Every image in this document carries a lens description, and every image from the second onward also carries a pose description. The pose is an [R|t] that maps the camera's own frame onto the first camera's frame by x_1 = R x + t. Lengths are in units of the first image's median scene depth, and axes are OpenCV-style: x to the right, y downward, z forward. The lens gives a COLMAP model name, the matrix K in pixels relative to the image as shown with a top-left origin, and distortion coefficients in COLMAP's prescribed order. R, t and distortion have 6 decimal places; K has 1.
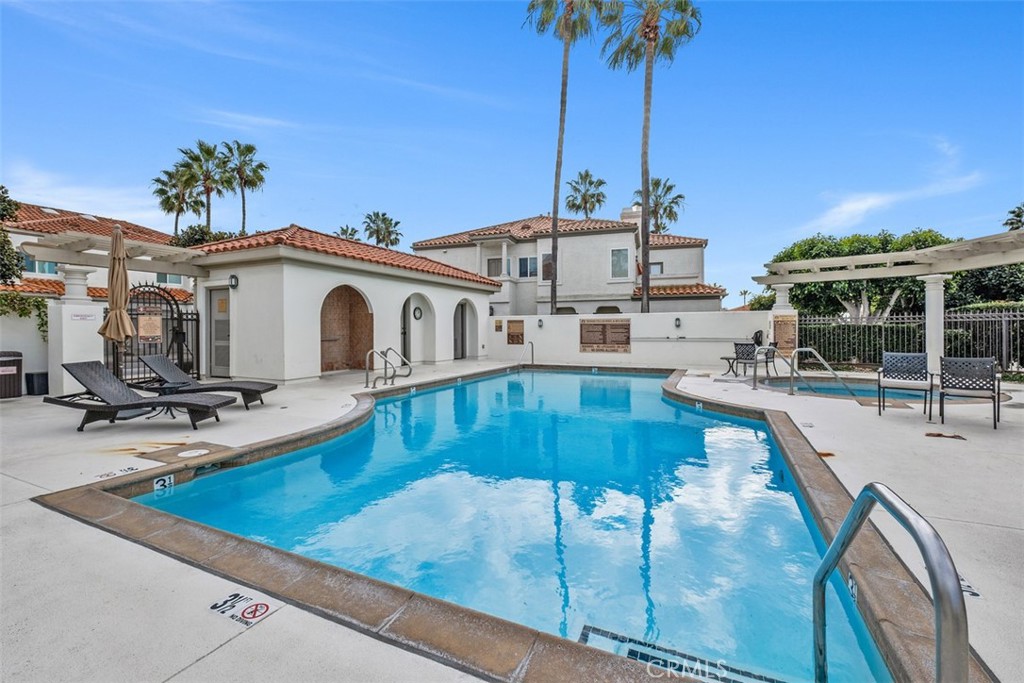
lens RADIAL K [[444.3, 0, 511.3], [0, 444.3, 336.8], [0, 0, 1]] dist [-0.015143, 0.000020]
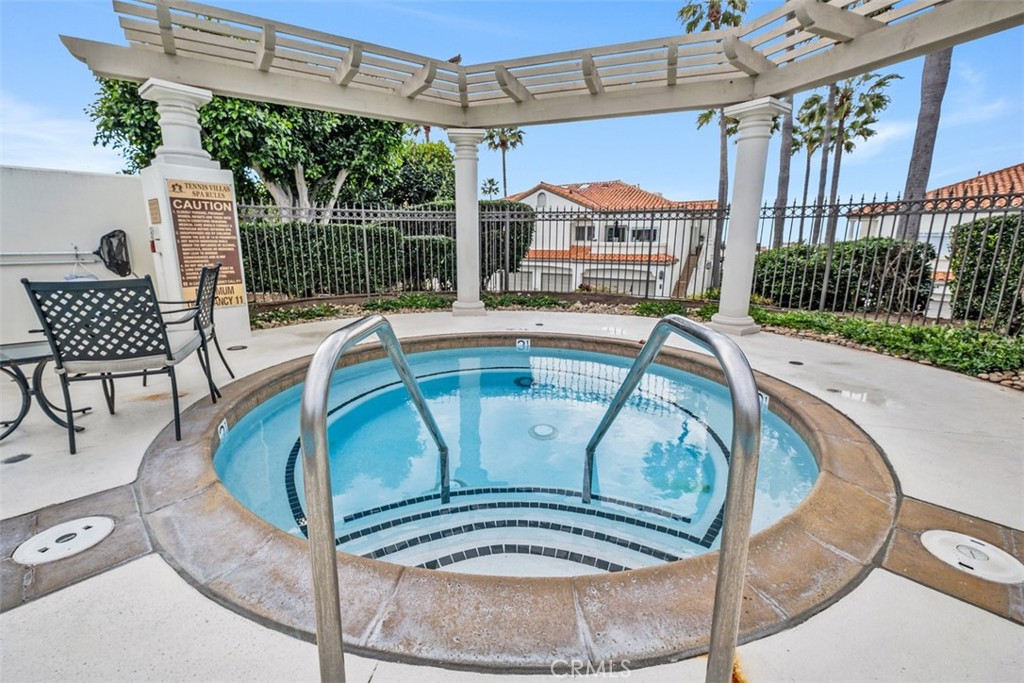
lens RADIAL K [[444.3, 0, 511.3], [0, 444.3, 336.8], [0, 0, 1]] dist [-0.015143, 0.000020]
pose [[0.268894, -0.199803, 0.942218, 0.337536], [0.006029, 0.978577, 0.205793, -0.002060], [-0.963151, -0.049656, 0.264339, 0.666280]]
